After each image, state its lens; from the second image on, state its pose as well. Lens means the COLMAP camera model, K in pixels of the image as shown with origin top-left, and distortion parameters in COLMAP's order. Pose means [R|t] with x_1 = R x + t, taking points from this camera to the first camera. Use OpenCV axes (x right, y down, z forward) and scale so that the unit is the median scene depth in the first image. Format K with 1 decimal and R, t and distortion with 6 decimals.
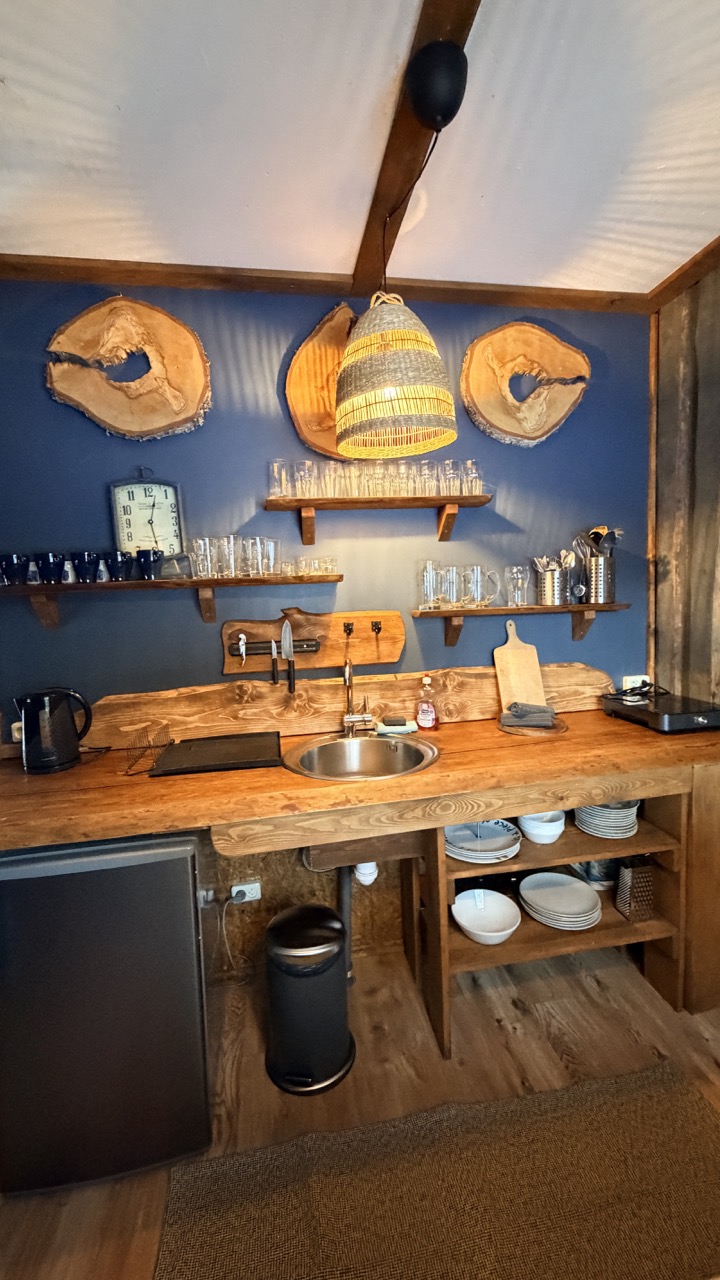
lens RADIAL K [[507.2, 0, 356.2], [0, 507.2, 638.6], [0, 0, 1]] dist [0.000153, -0.000343]
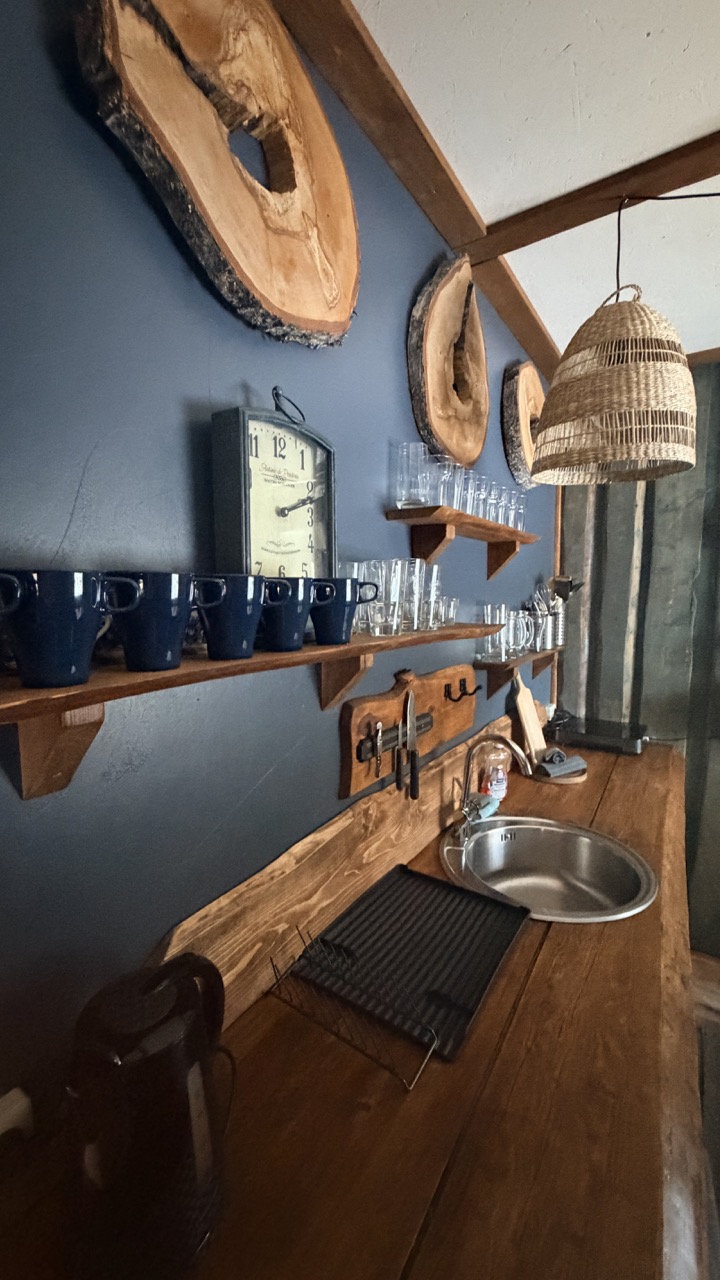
lens RADIAL K [[507.2, 0, 360.6], [0, 507.2, 640.5], [0, 0, 1]] dist [0.000153, -0.000343]
pose [[0.686718, -0.026319, 0.726447, -0.637814], [0.042446, 0.999091, -0.003929, -0.098022], [-0.725684, 0.033533, 0.687211, 0.578509]]
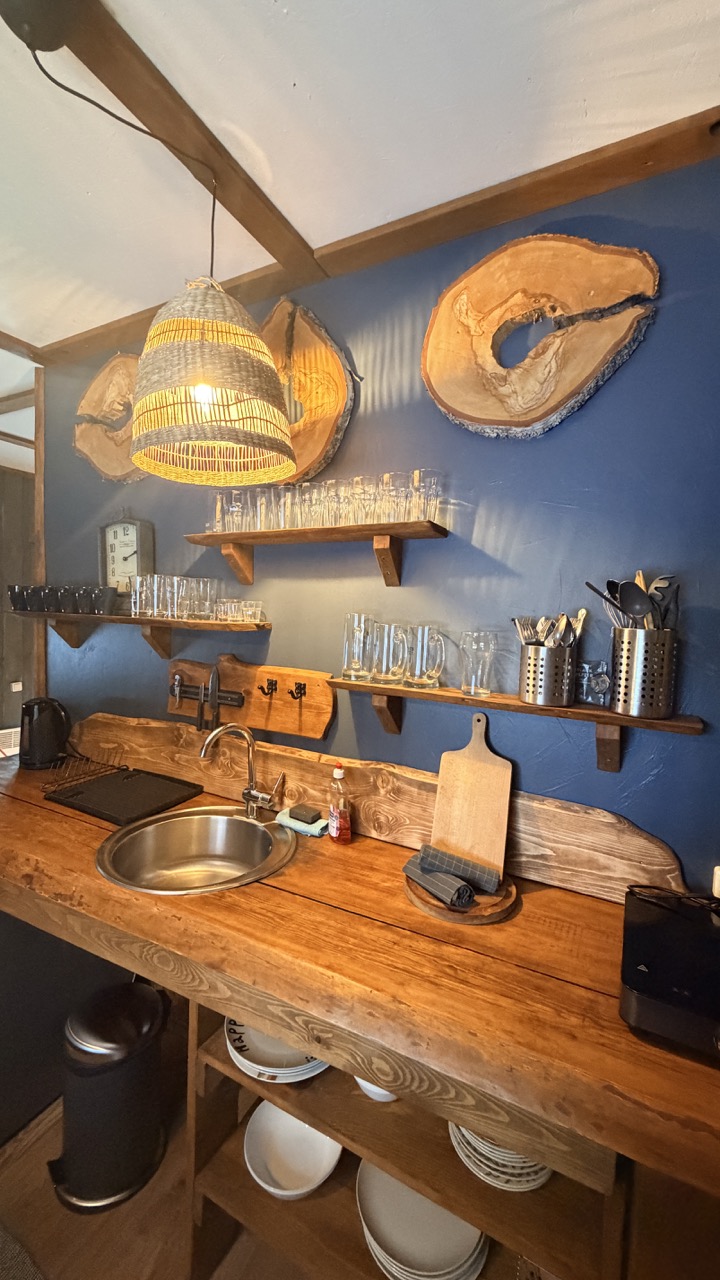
lens RADIAL K [[507.2, 0, 360.7], [0, 507.2, 640.1], [0, 0, 1]] dist [0.000153, -0.000343]
pose [[0.790150, 0.105814, -0.603710, 0.592020], [-0.119974, 0.992632, 0.016957, -0.127004], [0.601057, 0.059032, 0.797023, 0.420697]]
